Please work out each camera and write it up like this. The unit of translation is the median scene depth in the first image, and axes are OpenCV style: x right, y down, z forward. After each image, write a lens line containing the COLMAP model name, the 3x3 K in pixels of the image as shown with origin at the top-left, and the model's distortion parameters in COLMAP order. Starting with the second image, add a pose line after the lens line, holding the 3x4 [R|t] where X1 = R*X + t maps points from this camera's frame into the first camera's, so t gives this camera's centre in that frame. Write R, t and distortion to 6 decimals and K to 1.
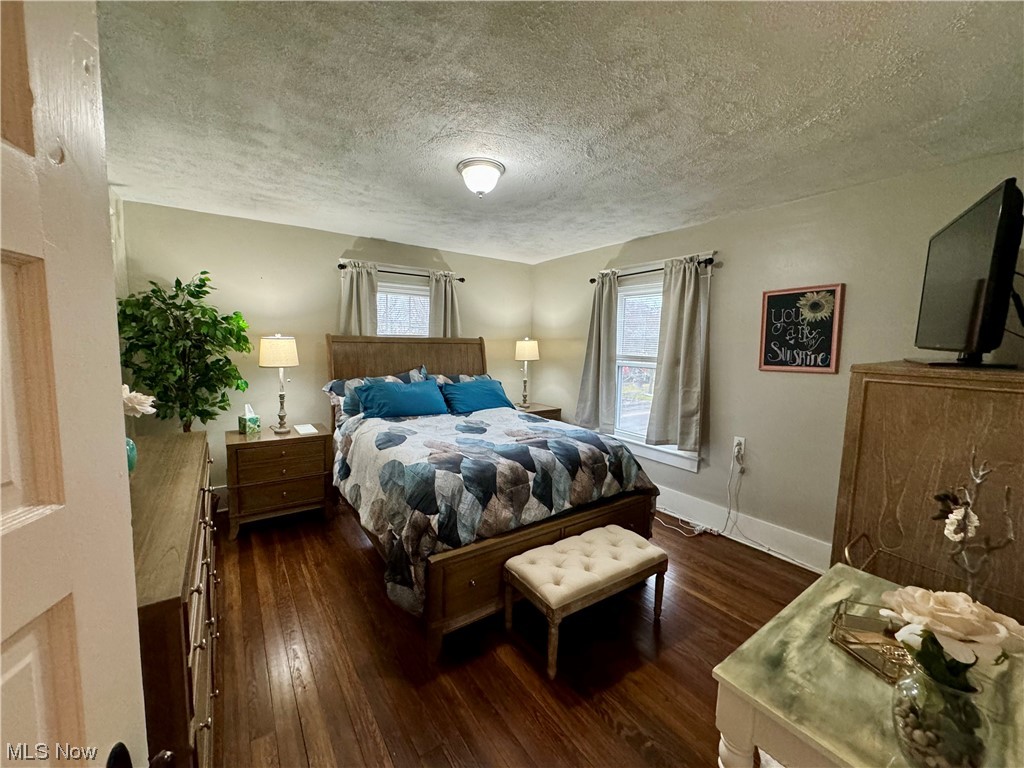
lens RADIAL K [[409.0, 0, 511.4], [0, 409.0, 384.8], [0, 0, 1]] dist [0.000530, -0.000410]
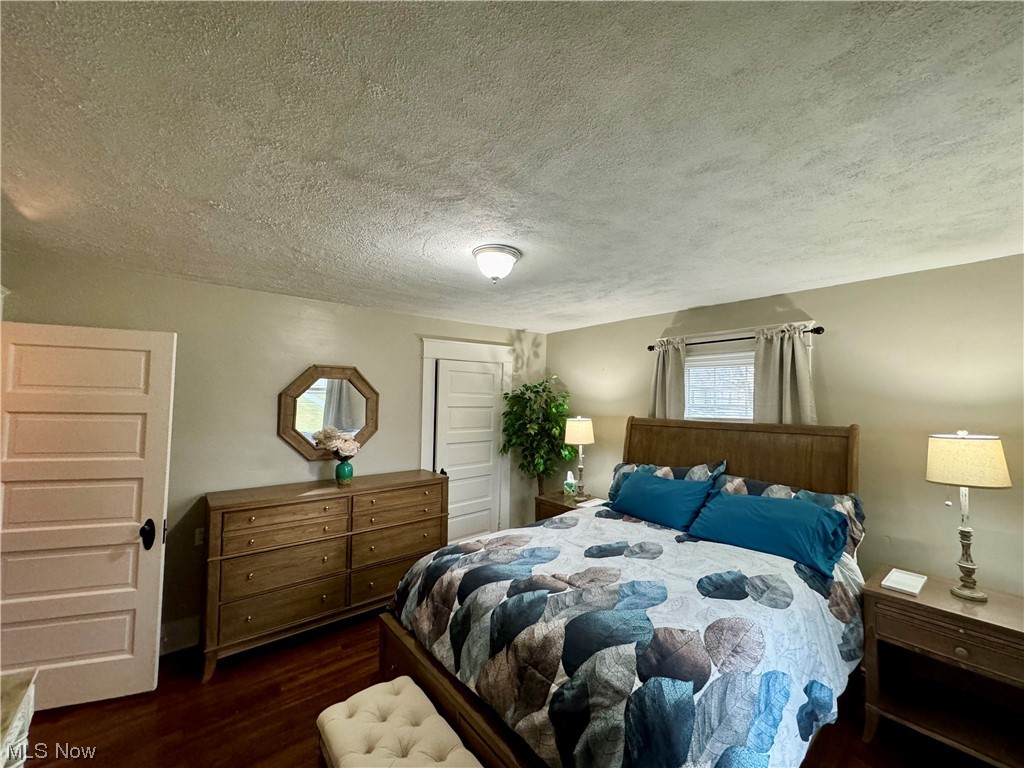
lens RADIAL K [[409.0, 0, 511.5], [0, 409.0, 386.7], [0, 0, 1]] dist [0.000530, -0.000410]
pose [[0.073675, -0.050719, -0.995992, 0.620765], [-0.113893, 0.991744, -0.058927, -0.117872], [0.990758, 0.117778, 0.067291, 0.715321]]
